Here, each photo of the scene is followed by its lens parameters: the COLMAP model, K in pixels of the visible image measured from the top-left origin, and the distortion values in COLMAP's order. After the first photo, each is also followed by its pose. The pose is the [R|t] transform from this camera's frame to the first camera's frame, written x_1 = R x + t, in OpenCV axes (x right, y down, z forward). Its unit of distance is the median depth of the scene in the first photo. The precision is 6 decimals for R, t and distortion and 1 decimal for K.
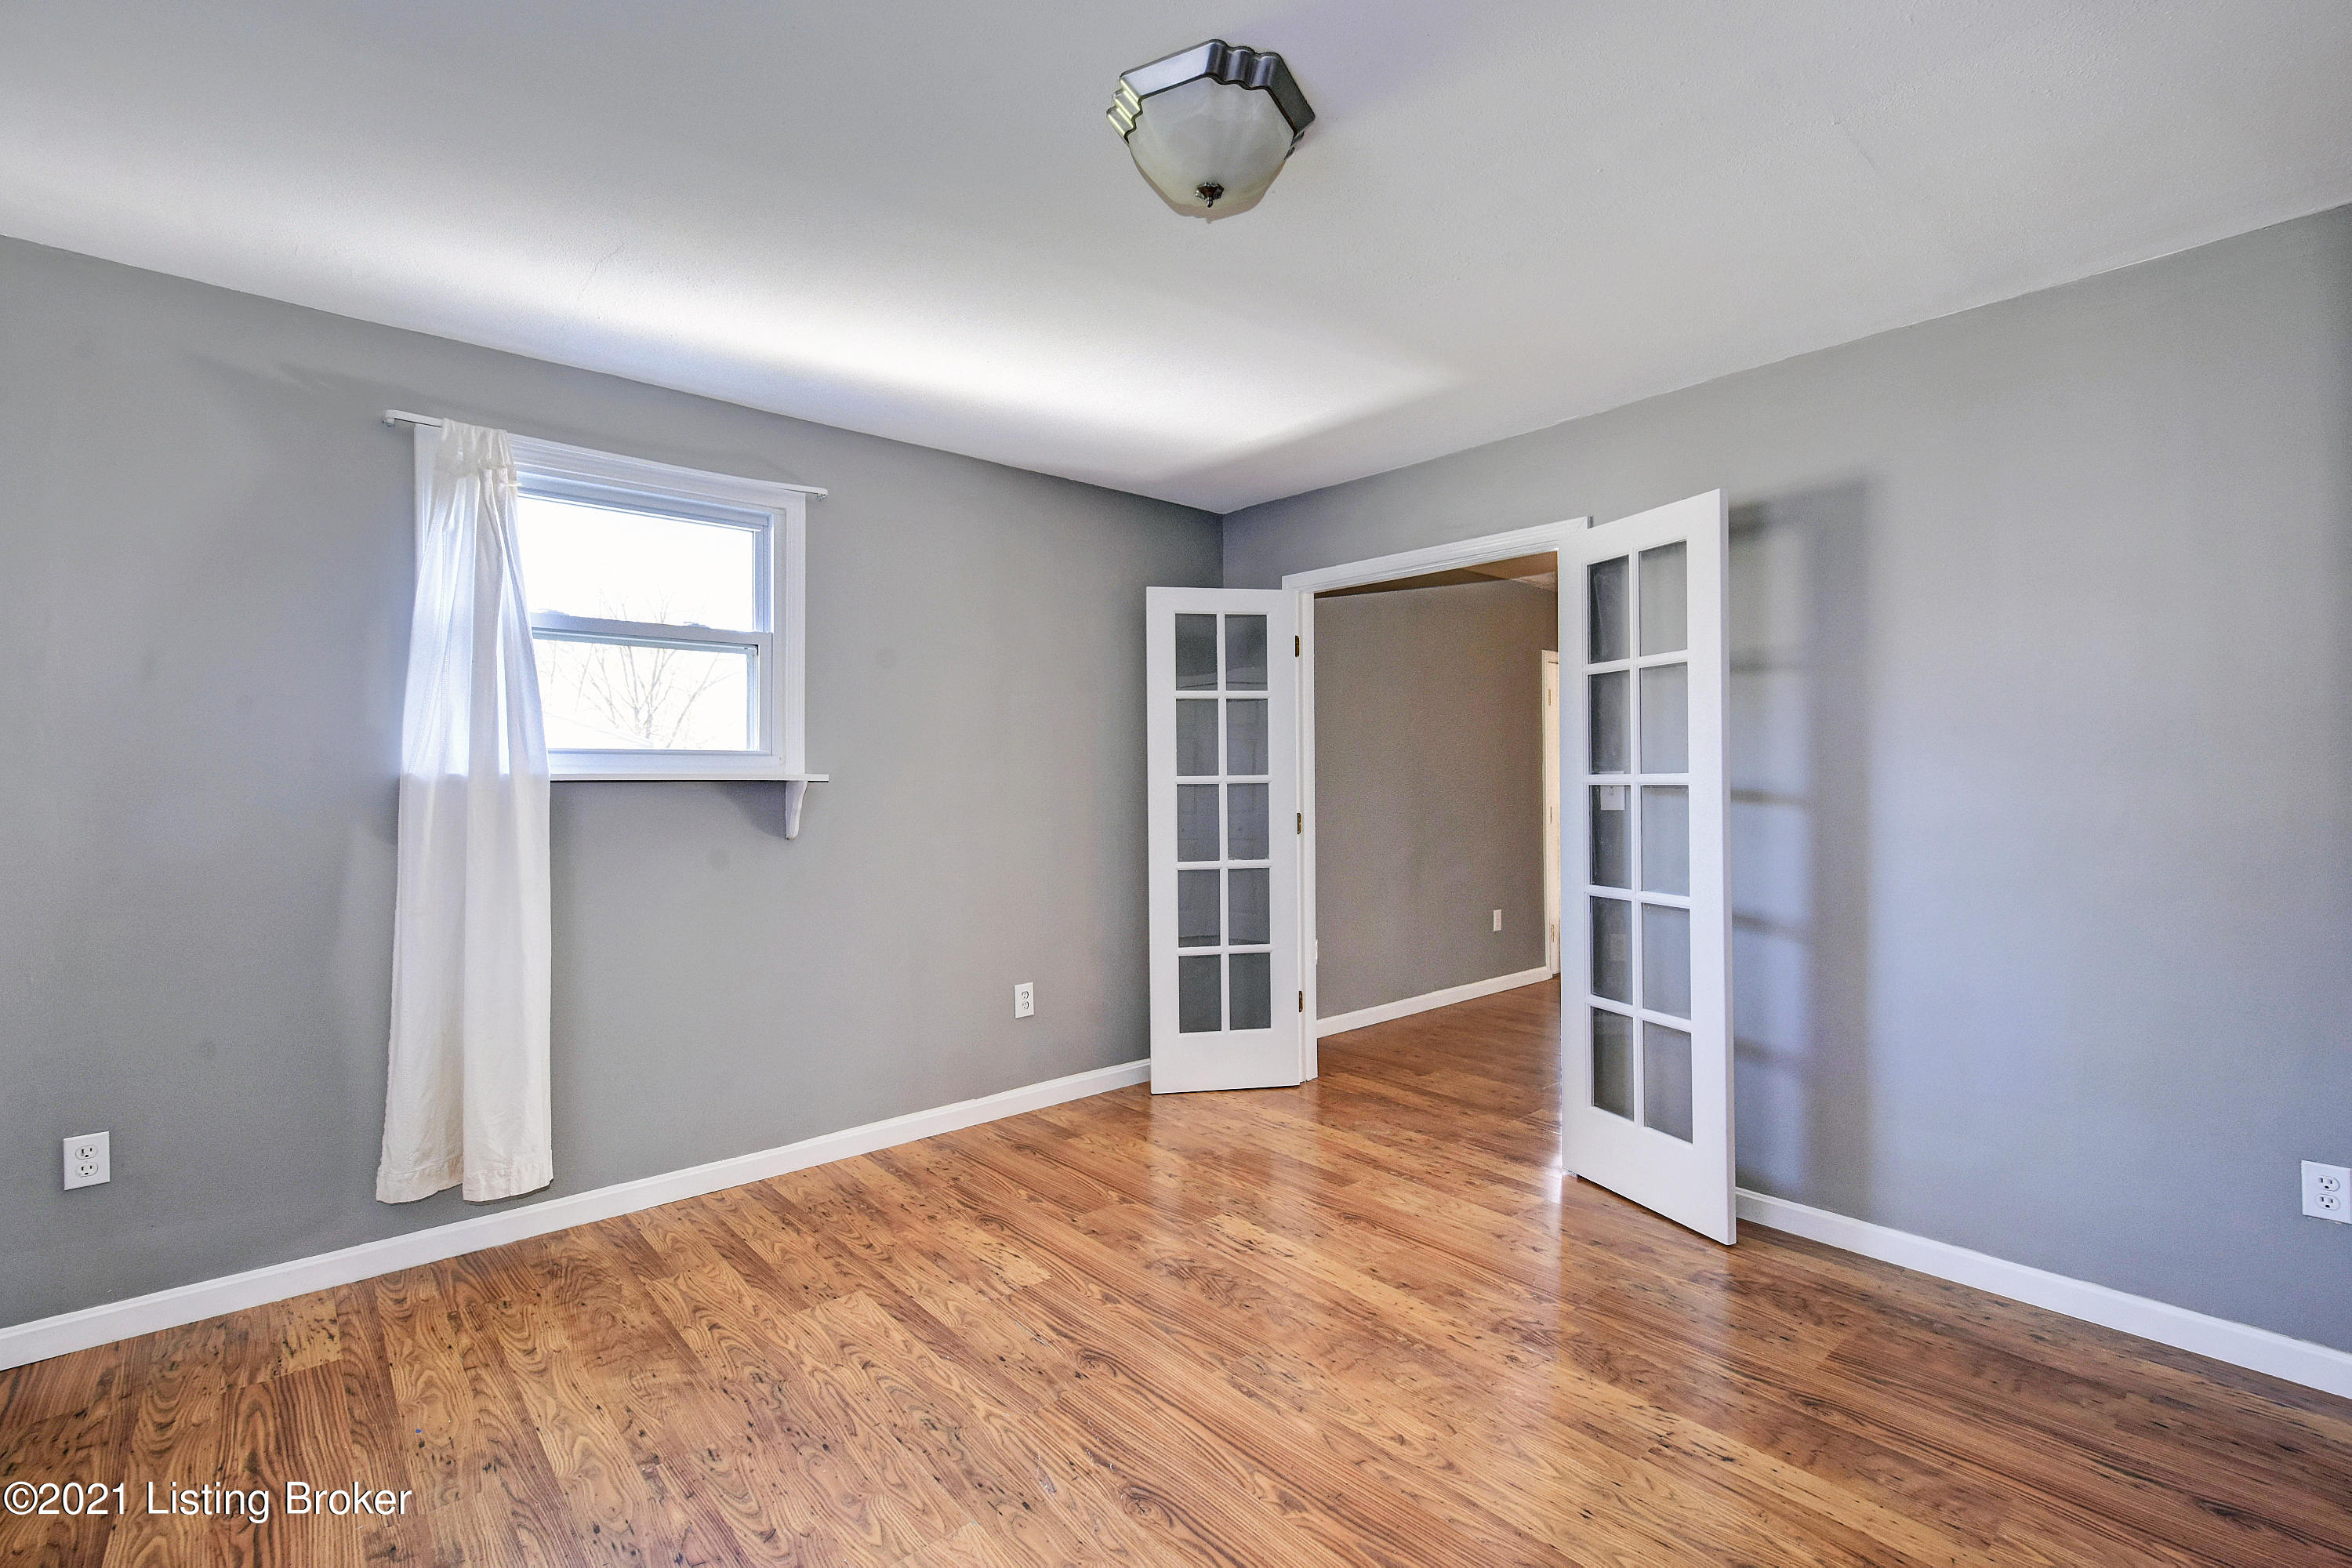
lens RADIAL K [[1031.6, 0, 1162.4], [0, 1031.6, 776.8], [0, 0, 1]] dist [0.002496, 0.000968]
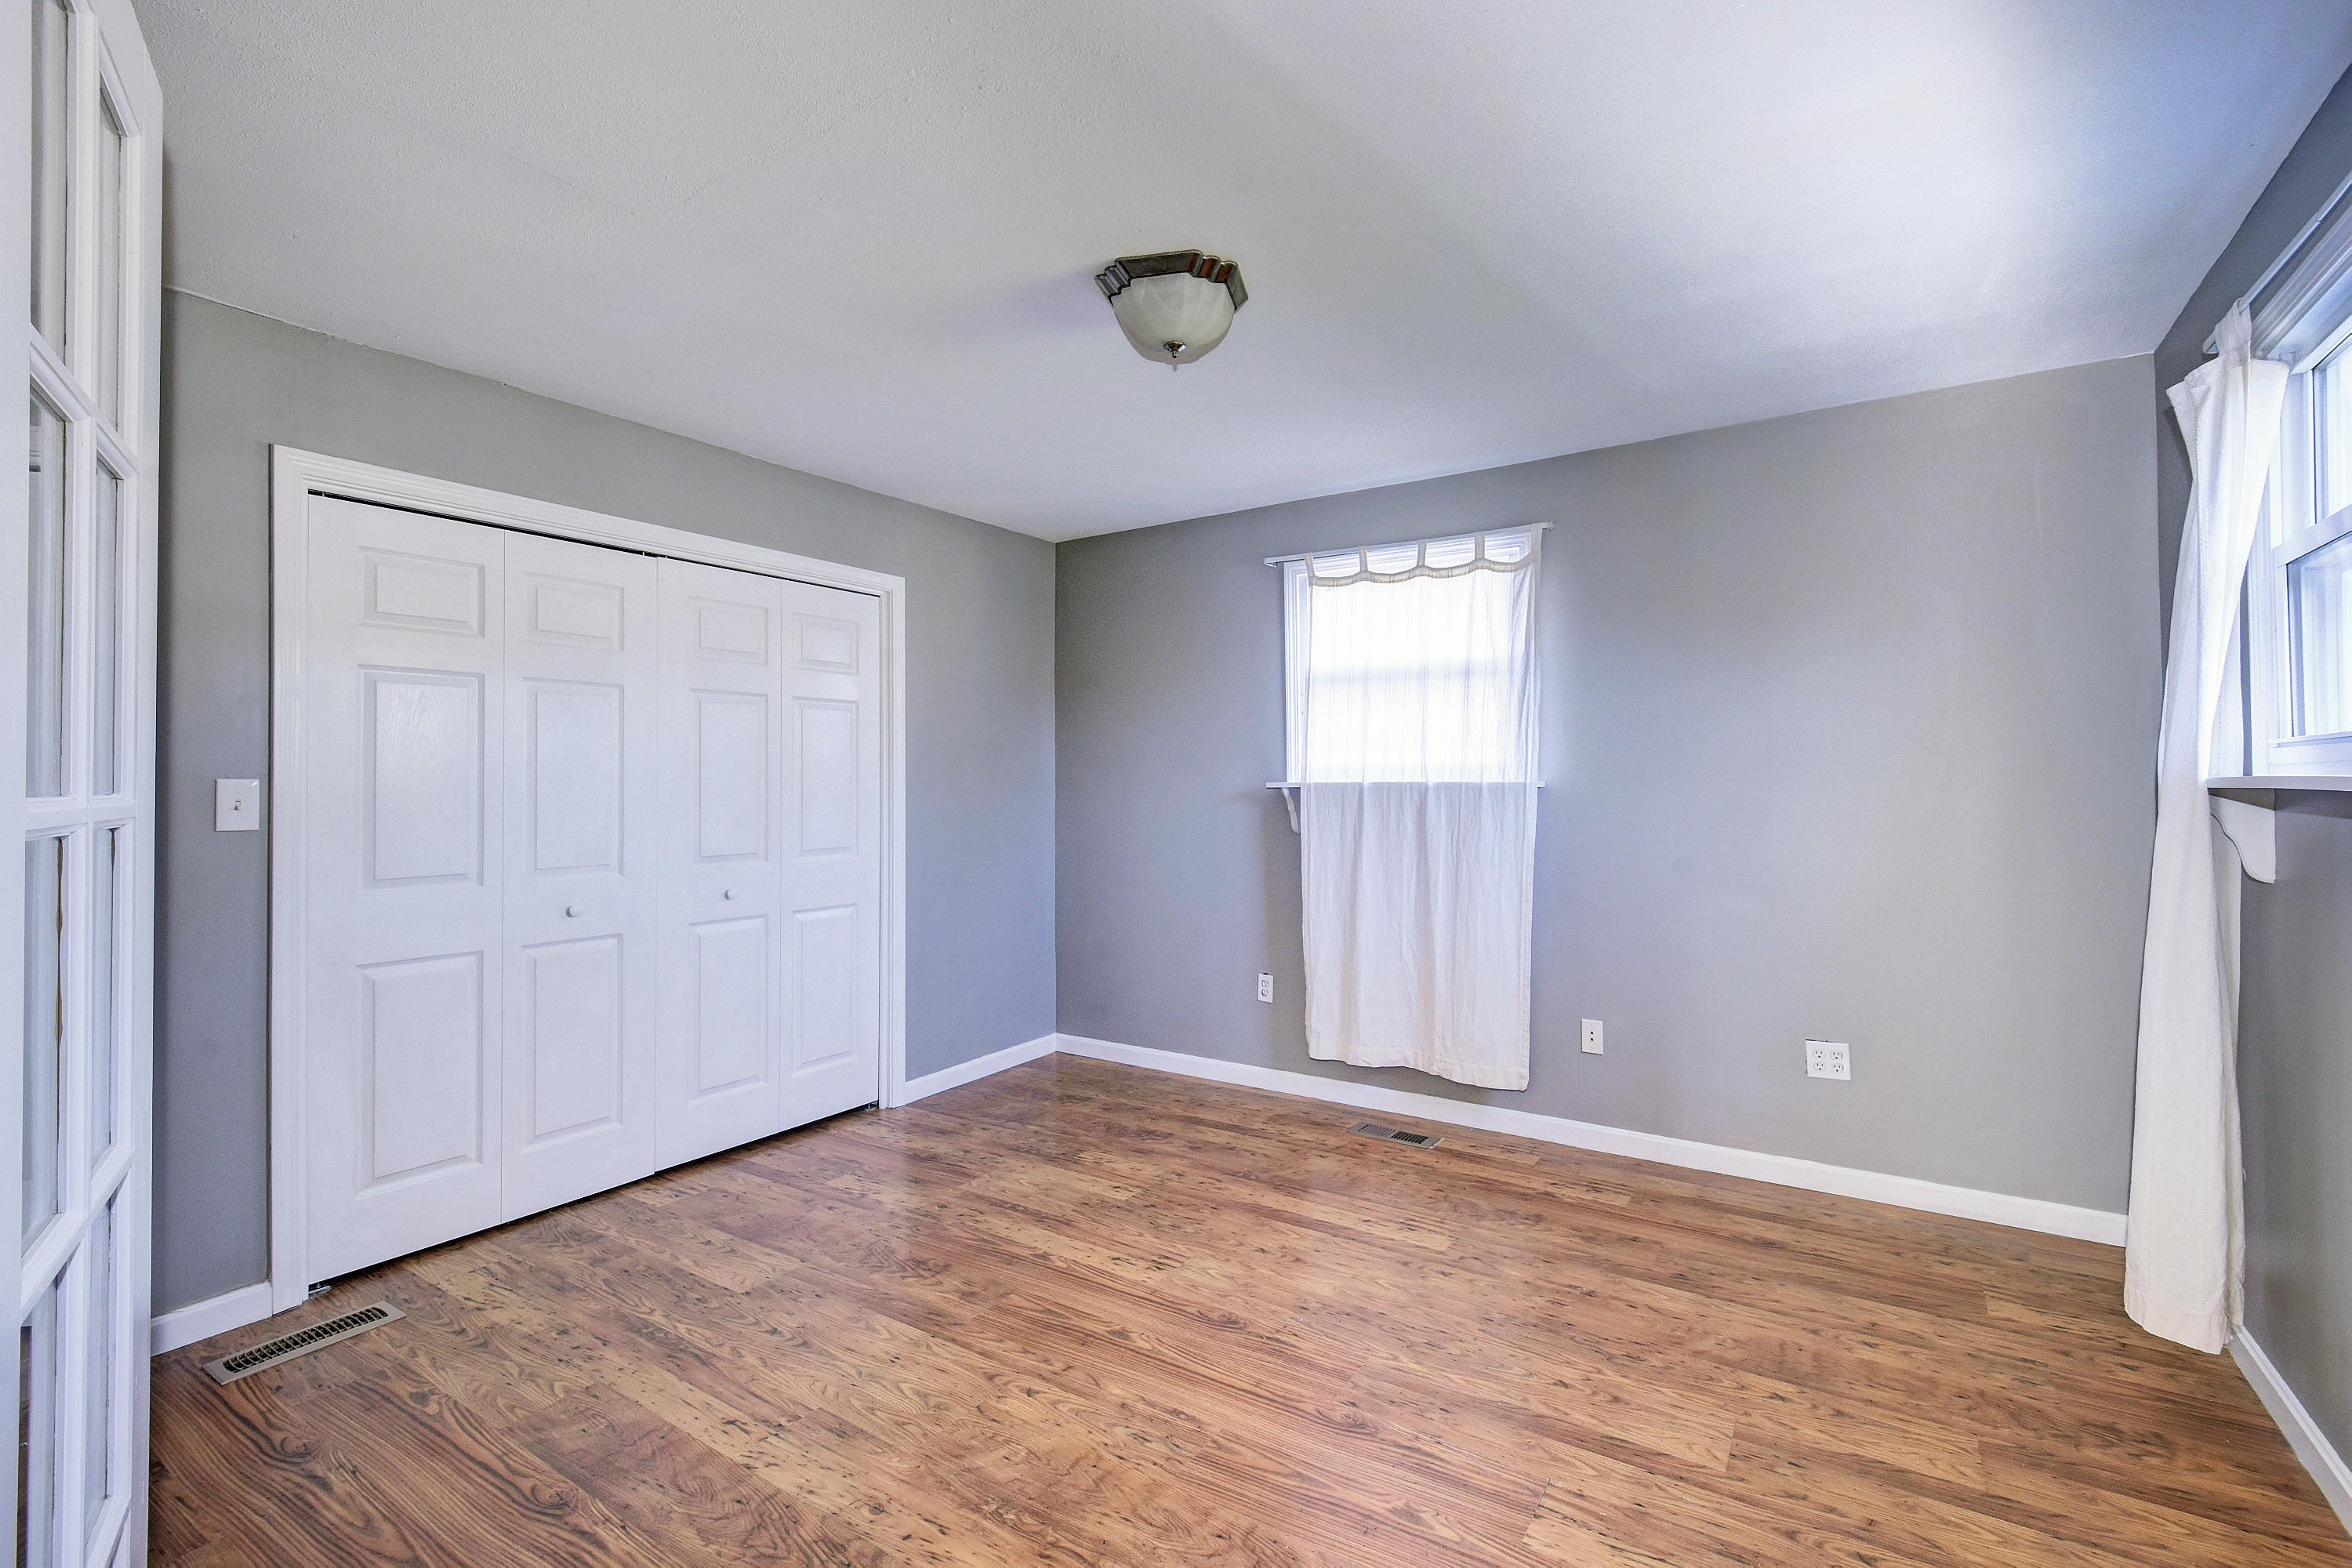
lens RADIAL K [[1031.6, 0, 1178.3], [0, 1031.6, 785.0], [0, 0, 1]] dist [0.002496, 0.000968]
pose [[-0.960704, 0.007649, -0.277470, 0.351065], [0.009121, 0.999950, -0.004015, 0.001019], [0.277426, -0.006388, -0.960726, 1.948110]]
